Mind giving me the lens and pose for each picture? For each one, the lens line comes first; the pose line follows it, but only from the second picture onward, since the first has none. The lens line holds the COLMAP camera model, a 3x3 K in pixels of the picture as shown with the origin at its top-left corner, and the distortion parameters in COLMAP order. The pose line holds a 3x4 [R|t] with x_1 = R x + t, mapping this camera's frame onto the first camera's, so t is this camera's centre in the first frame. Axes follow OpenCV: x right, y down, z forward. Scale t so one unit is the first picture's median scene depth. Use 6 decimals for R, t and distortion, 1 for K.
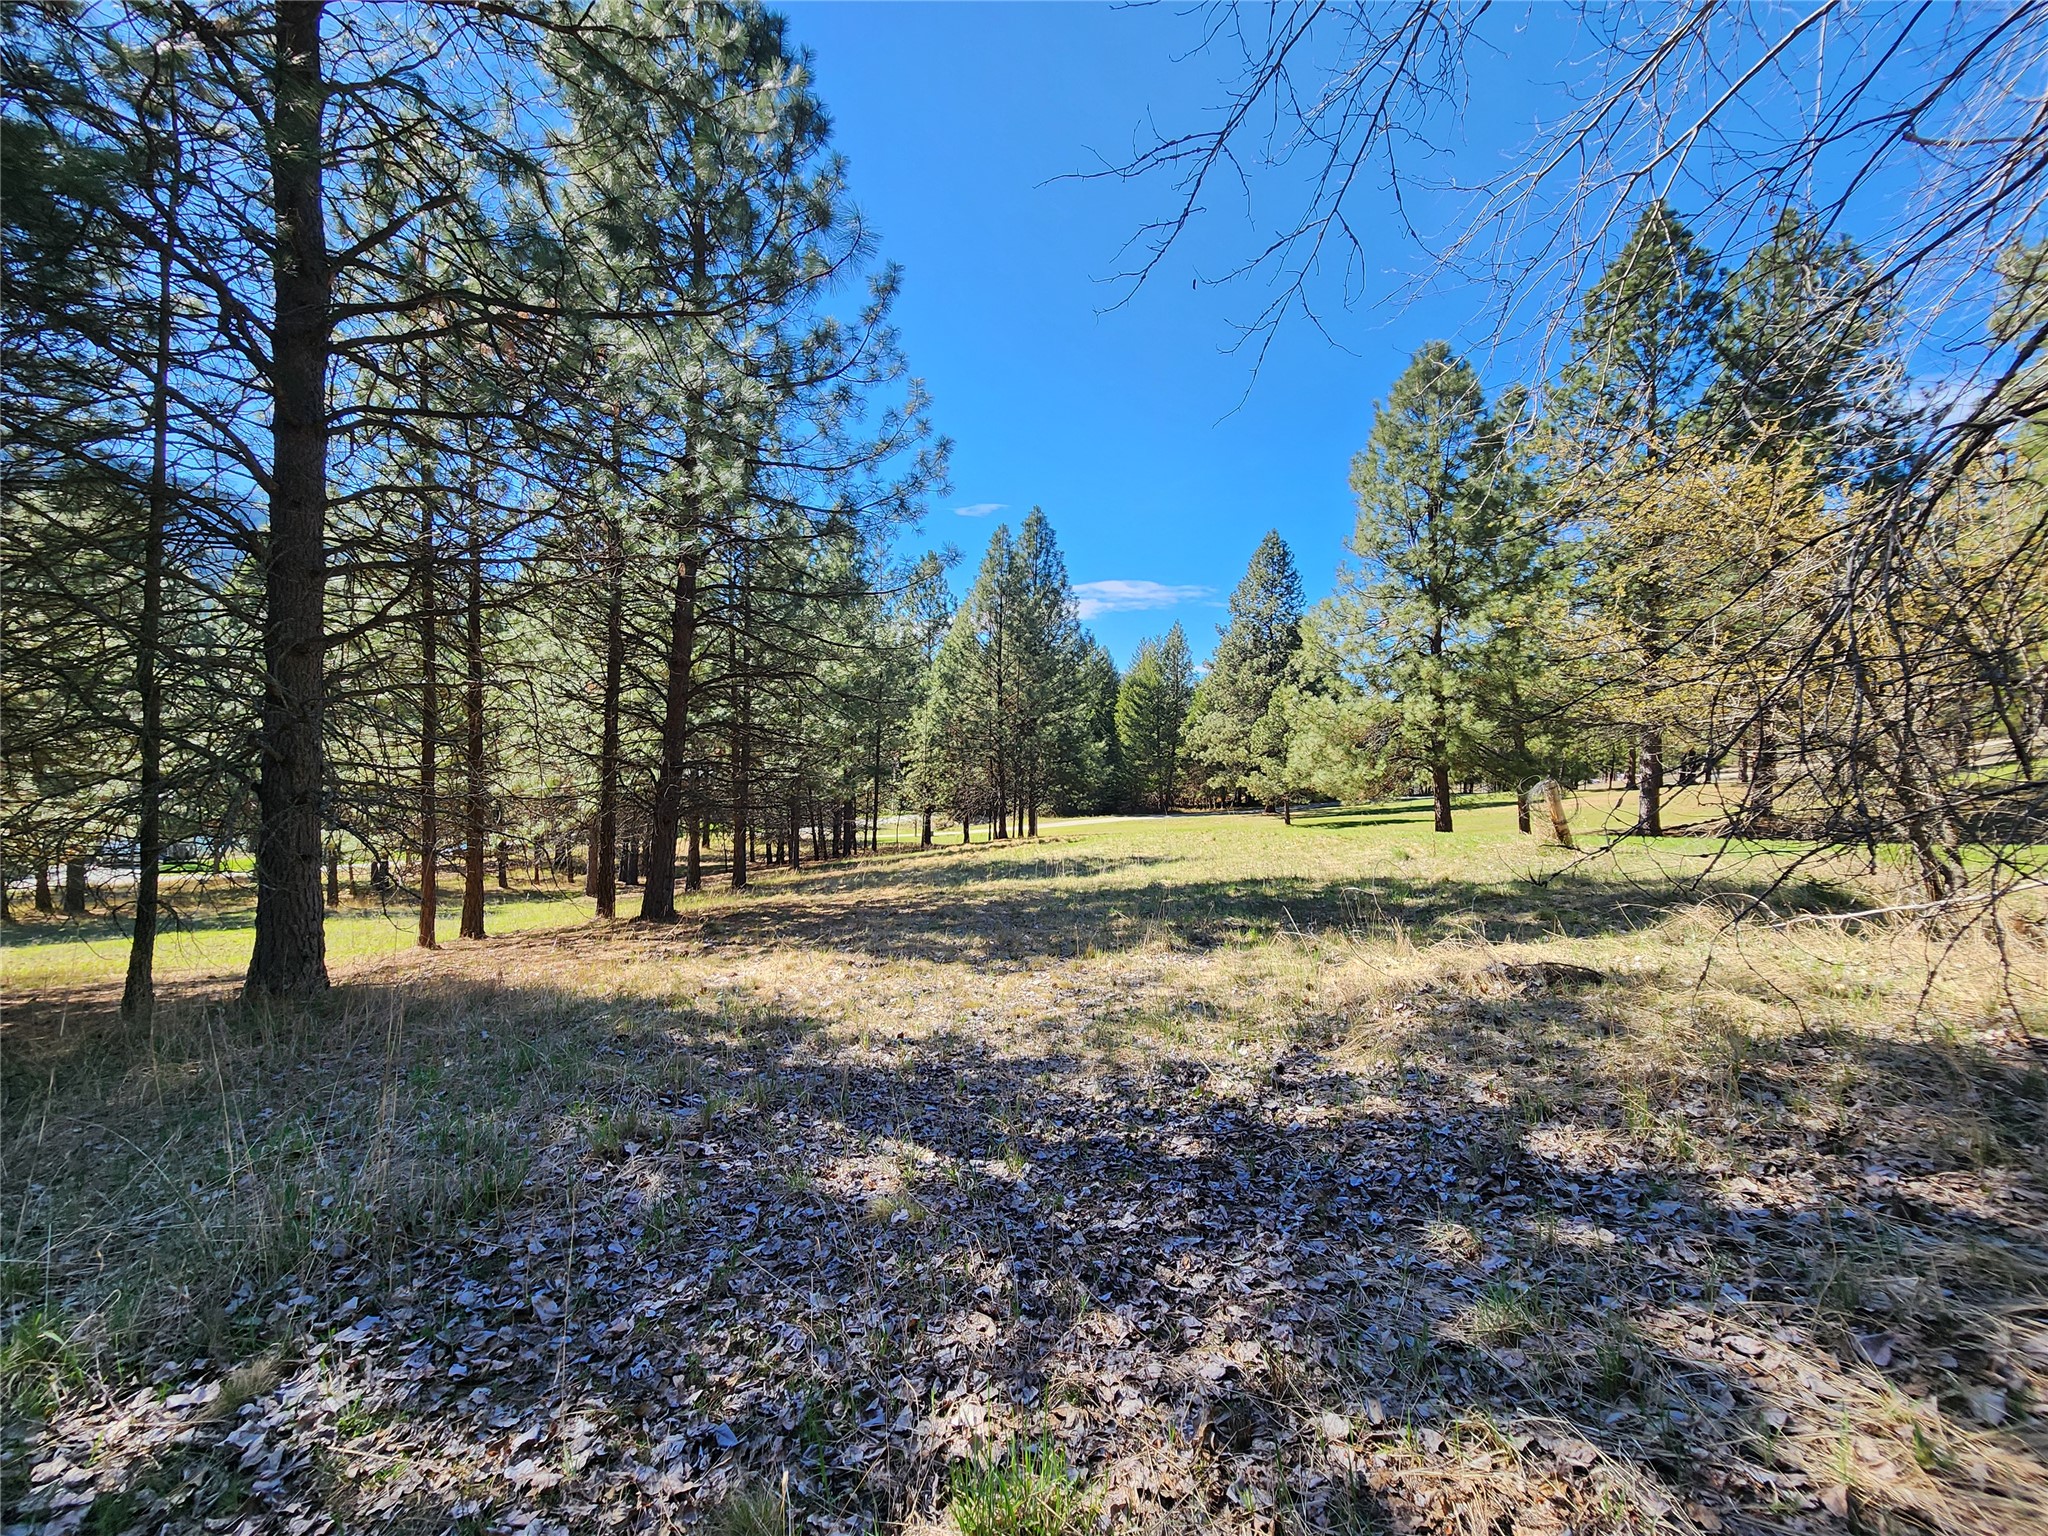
lens RADIAL K [[851.1, 0, 1019.1], [0, 851.1, 777.6], [0, 0, 1]] dist [0.004134, 0.000635]
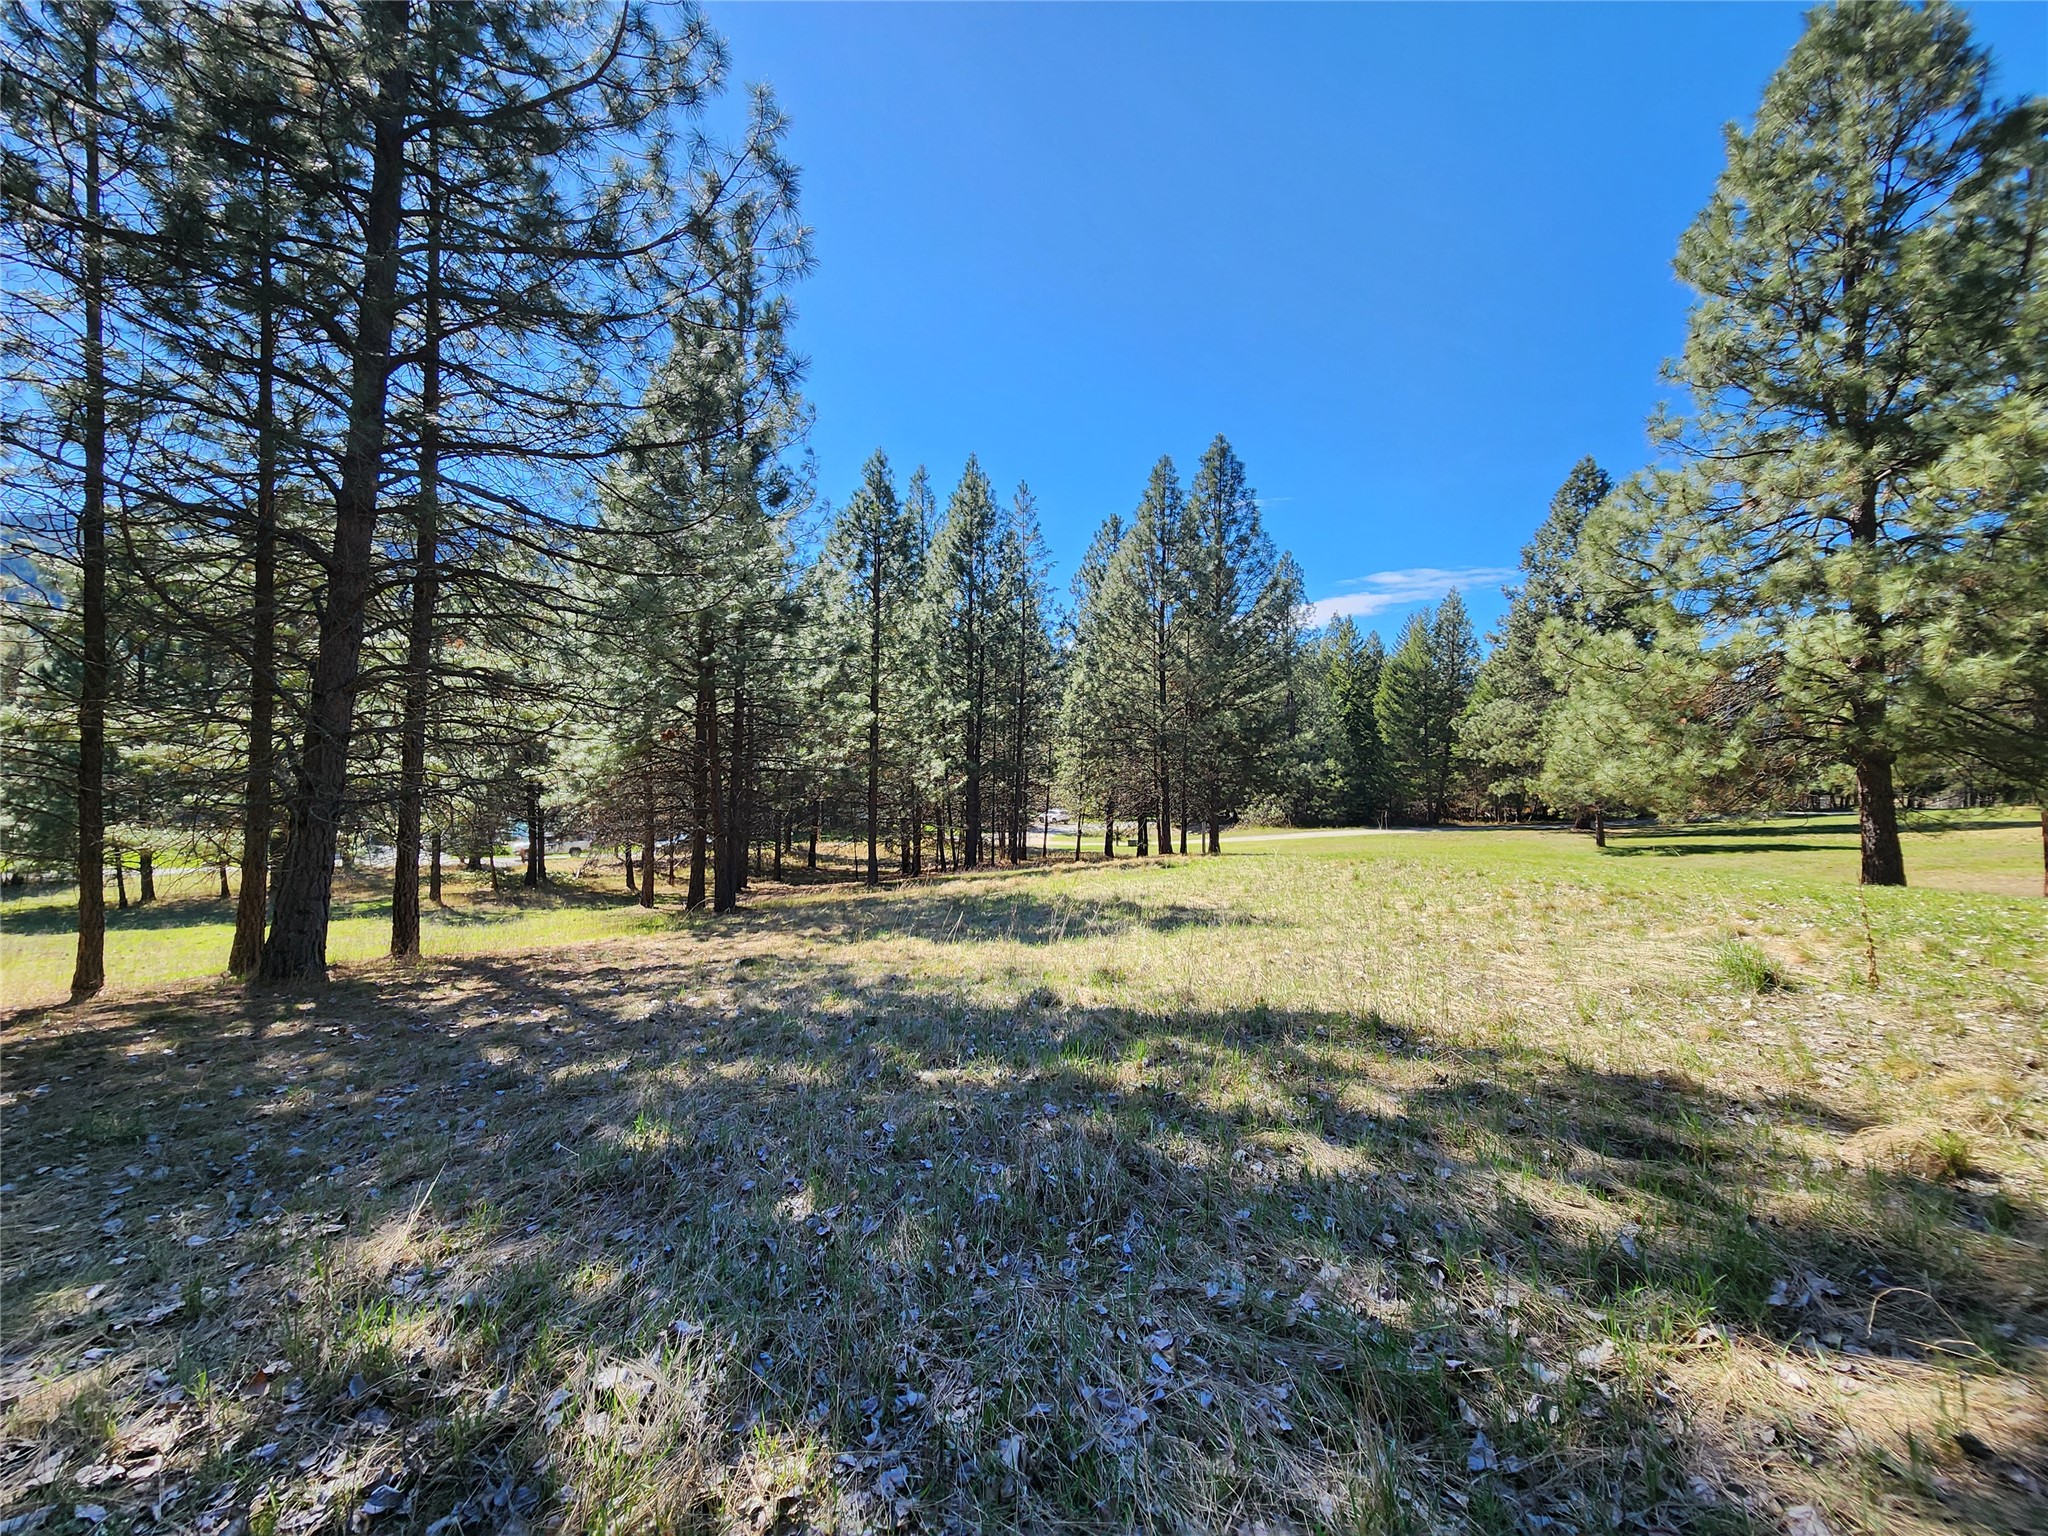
lens RADIAL K [[846.4, 0, 1012.2], [0, 846.4, 774.0], [0, 0, 1]] dist [0.002936, 0.000137]
pose [[0.946298, 0.004026, -0.323269, 0.089233], [-0.007849, 0.999914, -0.010523, 0.006121], [0.323199, 0.012496, 0.946248, 0.184397]]
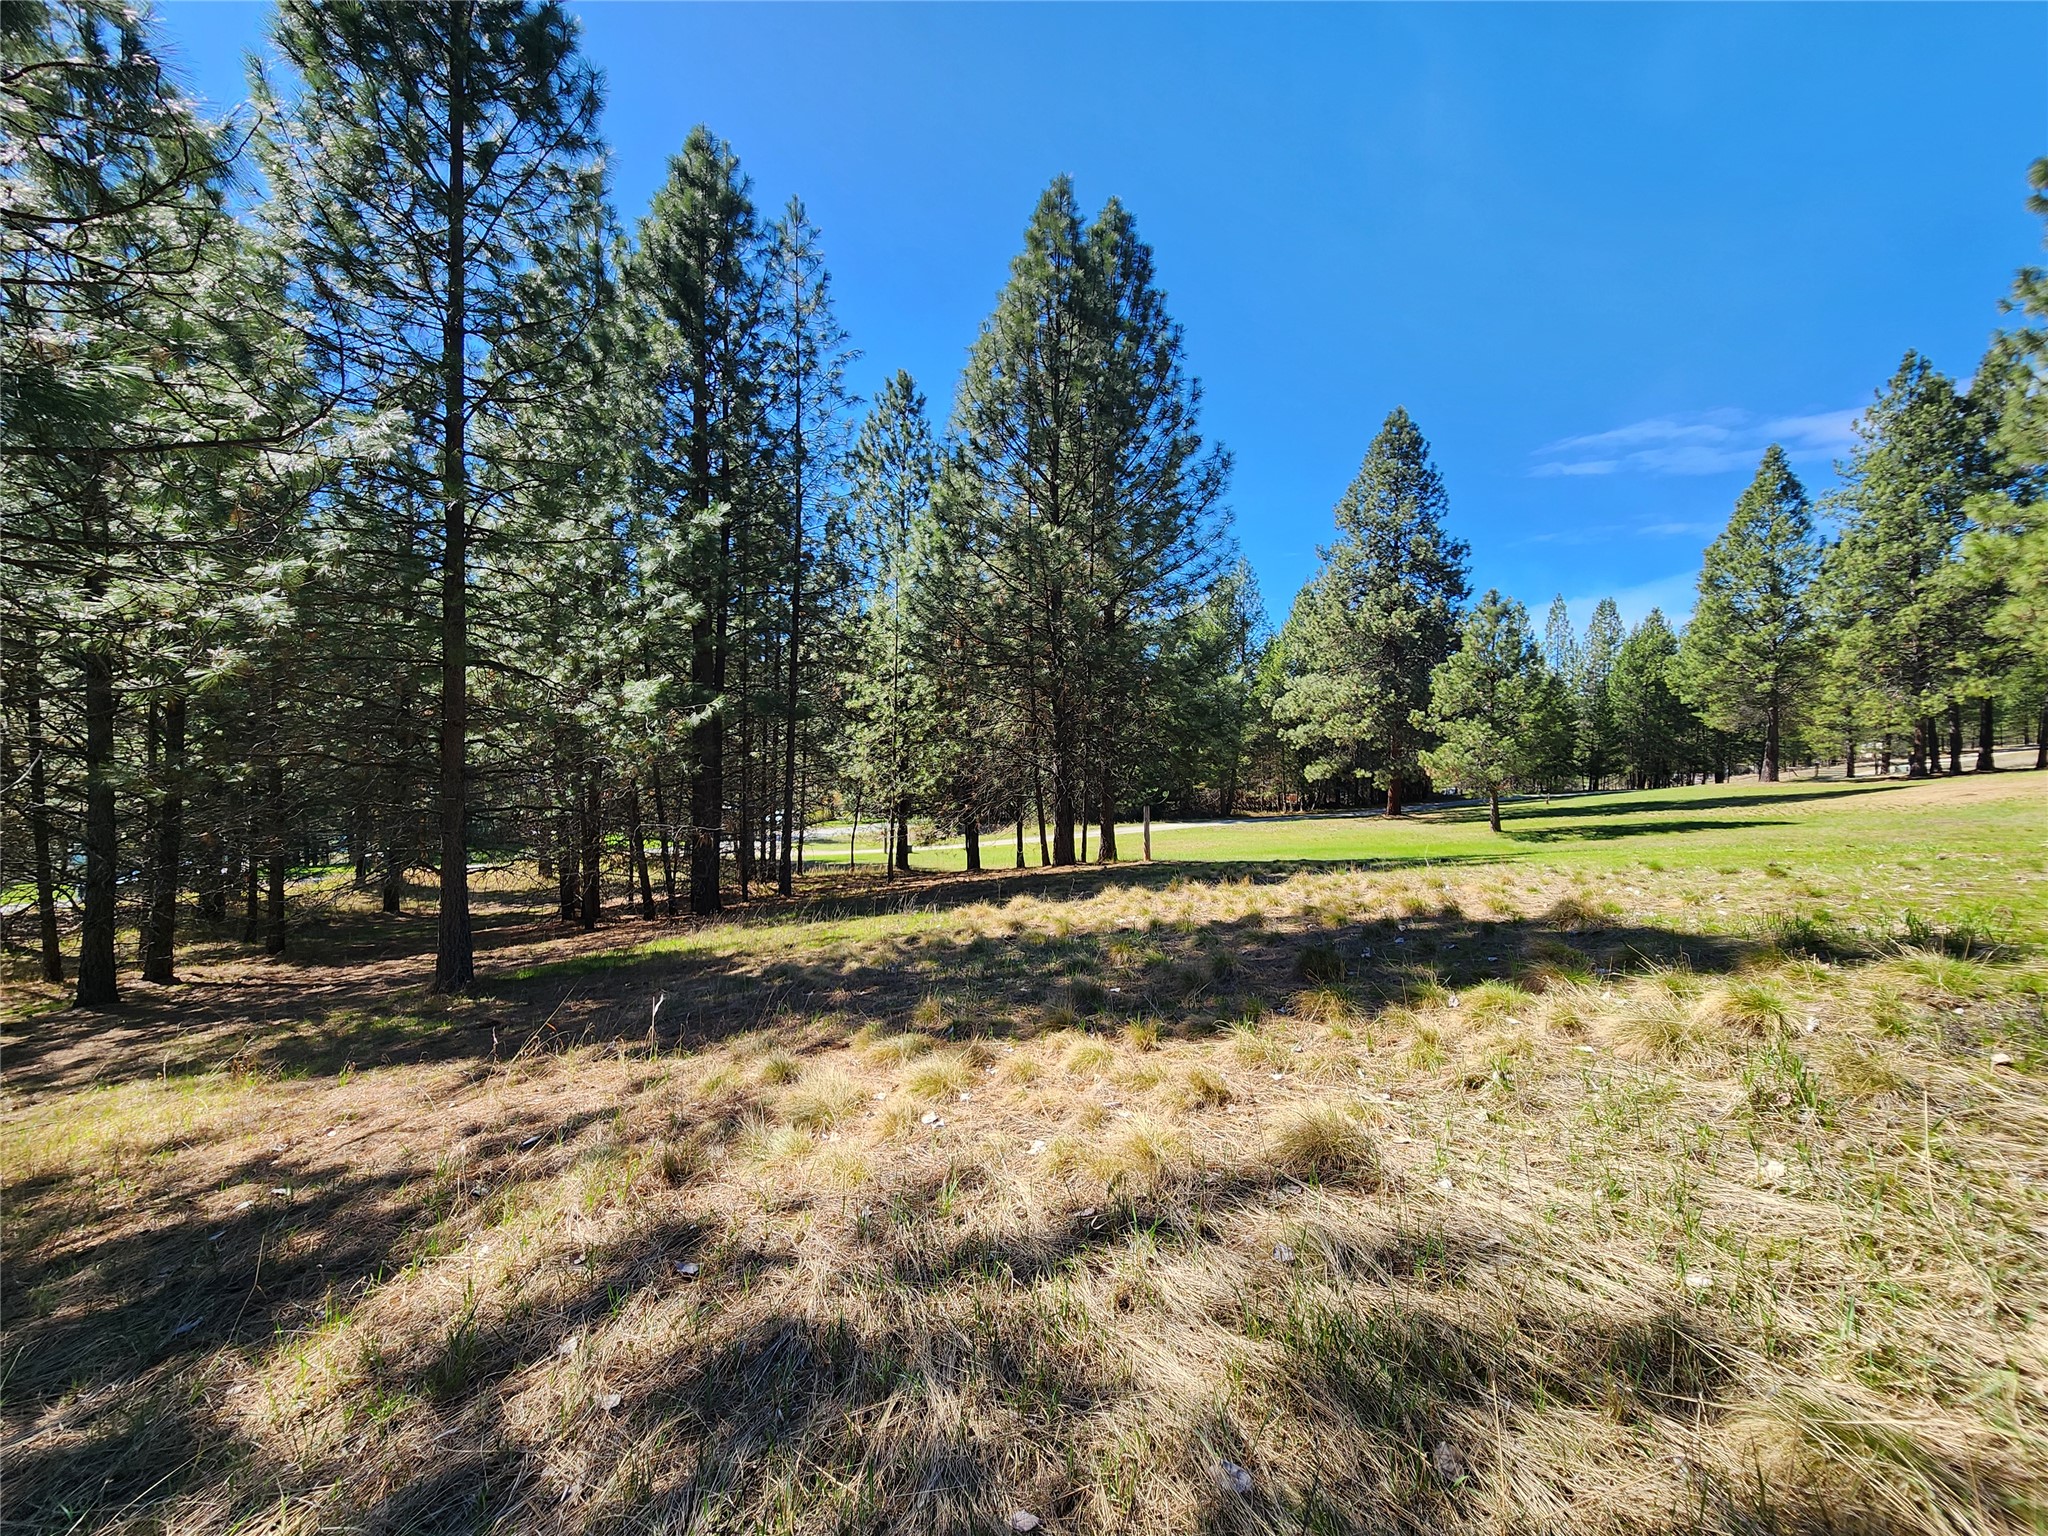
lens RADIAL K [[846.4, 0, 1012.2], [0, 846.4, 774.0], [0, 0, 1]] dist [0.002936, 0.000137]
pose [[0.999834, -0.006725, 0.016936, -0.047413], [0.007011, 0.999833, -0.016900, 0.026674], [-0.016819, 0.017016, 0.999714, 0.481518]]
